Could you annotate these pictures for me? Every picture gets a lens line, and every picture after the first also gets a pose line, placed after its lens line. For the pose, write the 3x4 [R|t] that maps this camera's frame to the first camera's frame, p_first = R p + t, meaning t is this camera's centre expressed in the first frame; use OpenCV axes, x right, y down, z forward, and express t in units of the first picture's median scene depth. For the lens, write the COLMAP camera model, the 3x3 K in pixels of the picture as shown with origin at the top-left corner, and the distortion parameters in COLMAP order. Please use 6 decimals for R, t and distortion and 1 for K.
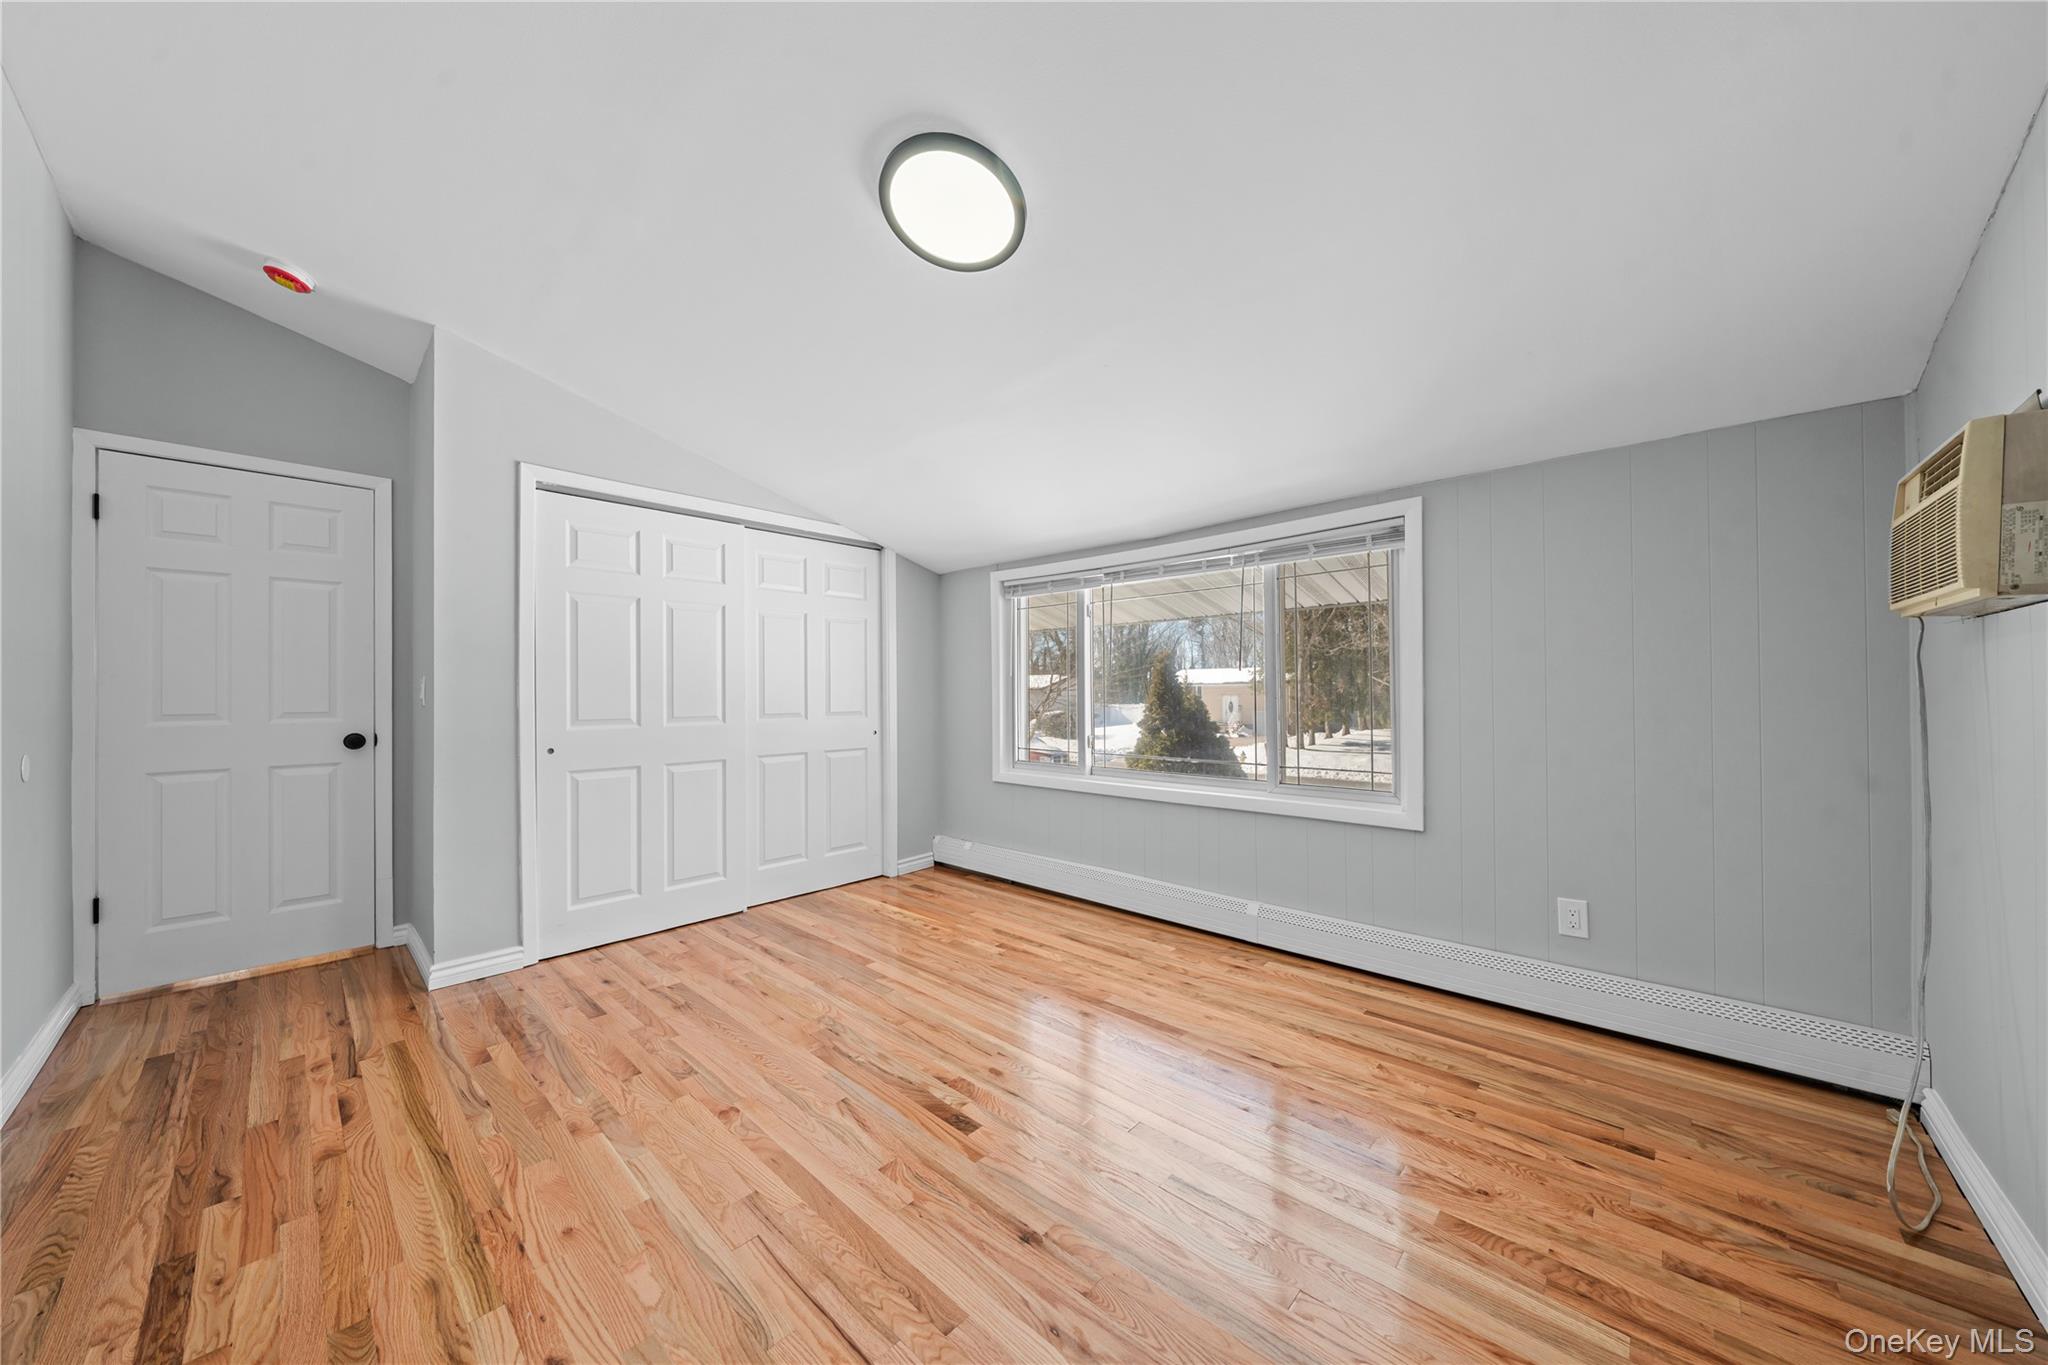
lens RADIAL K [[722.6, 0, 1025.8], [0, 722.6, 680.2], [0, 0, 1]] dist [-0.000545, -0.000126]
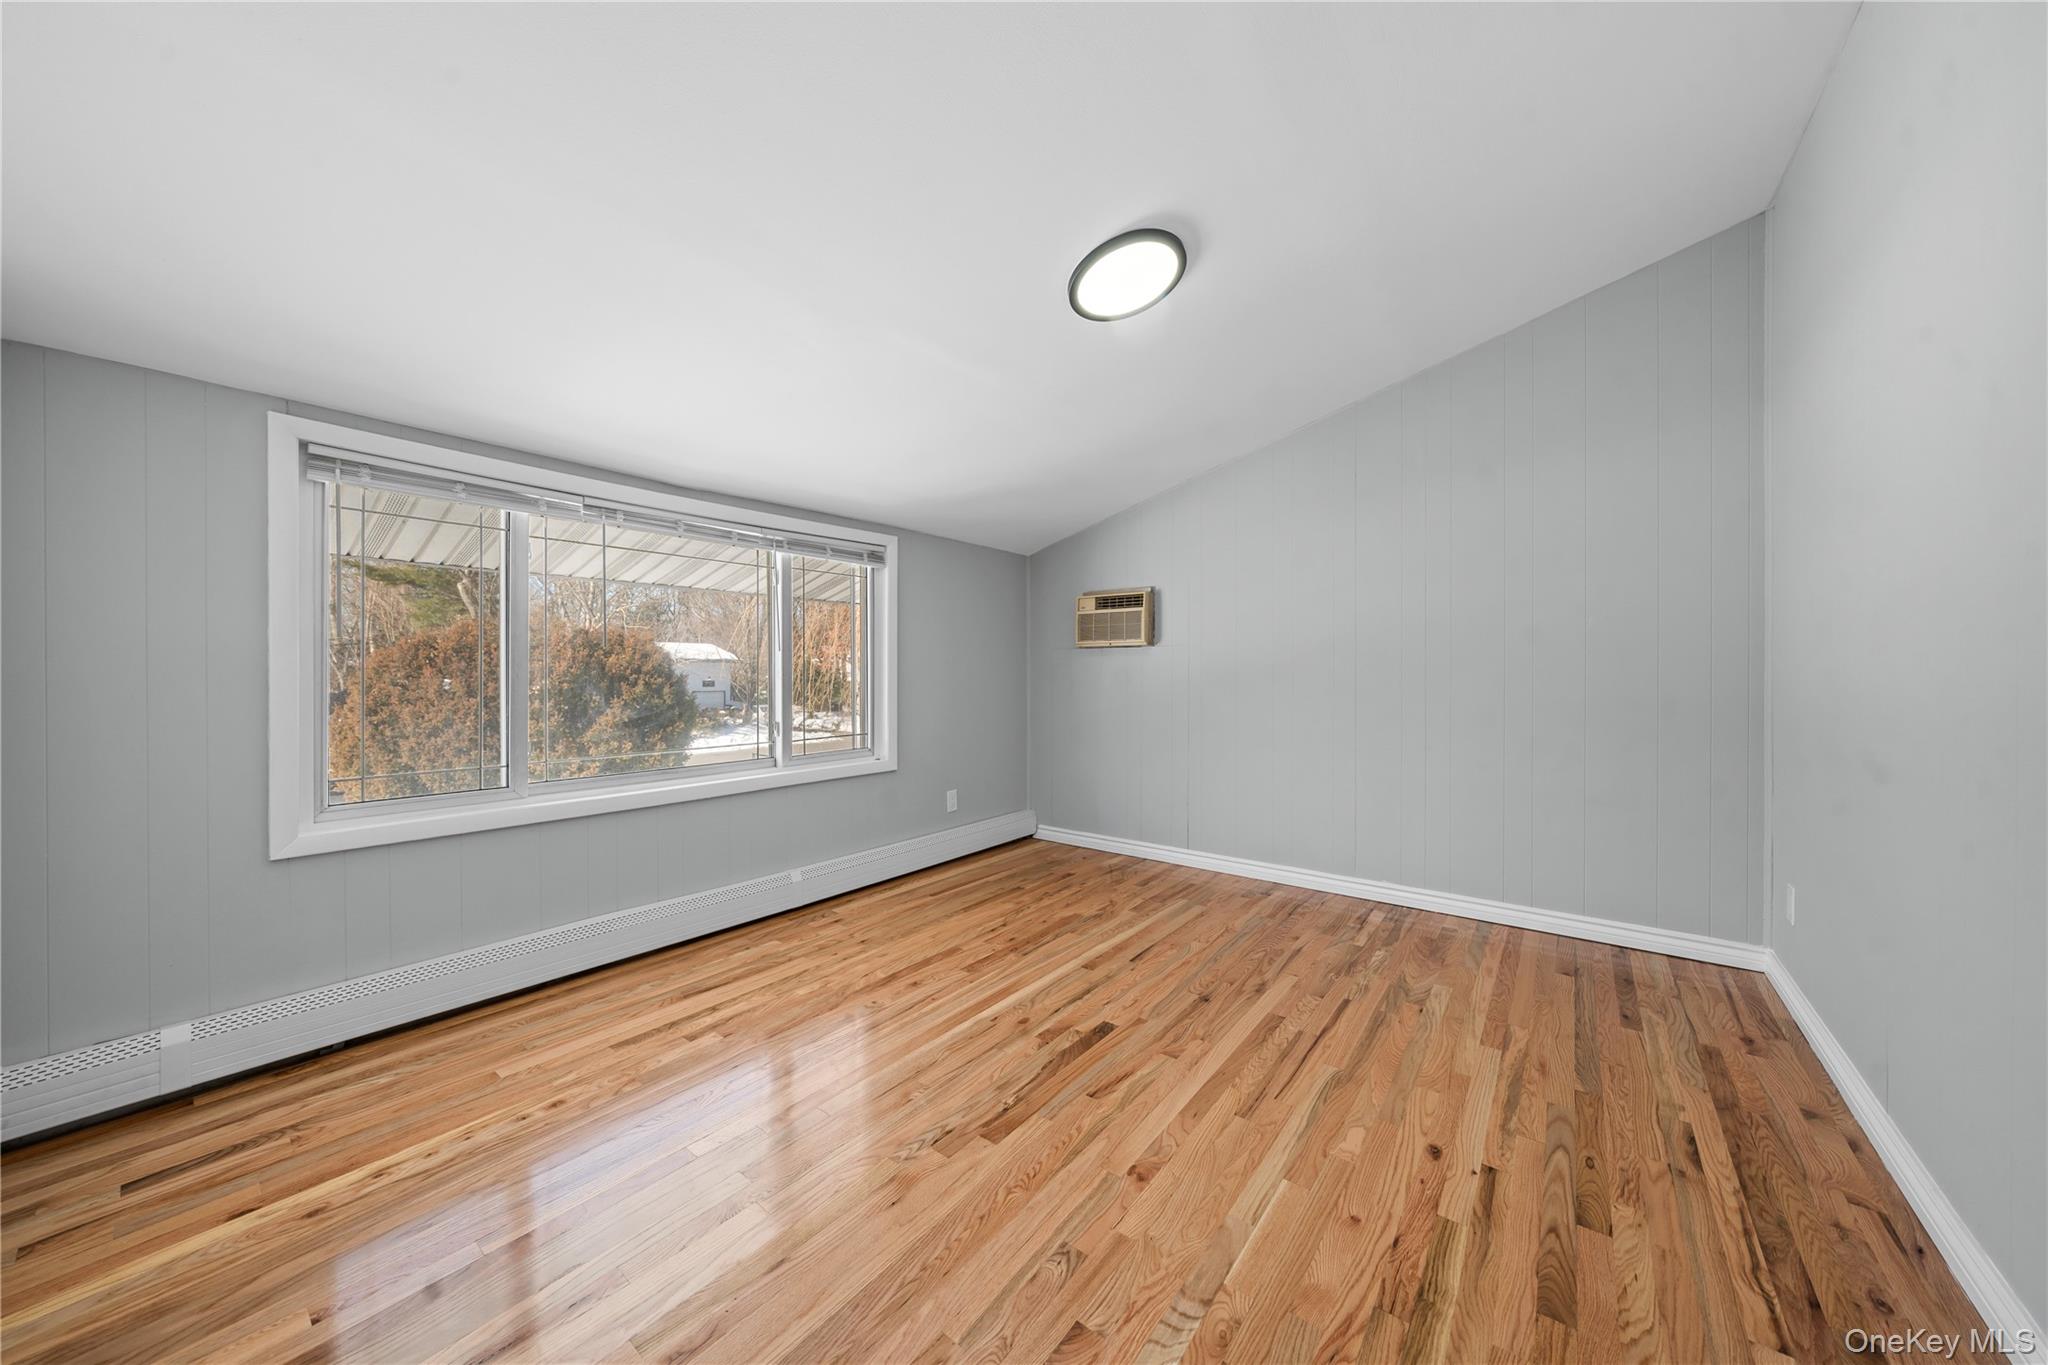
lens RADIAL K [[722.6, 0, 1025.8], [0, 722.6, 680.2], [0, 0, 1]] dist [-0.000545, -0.000126]
pose [[-0.120113, -0.004258, 0.992751, -0.901069], [-0.015542, 0.999876, 0.002408, 0.022233], [-0.992639, -0.015141, -0.120165, 0.914721]]
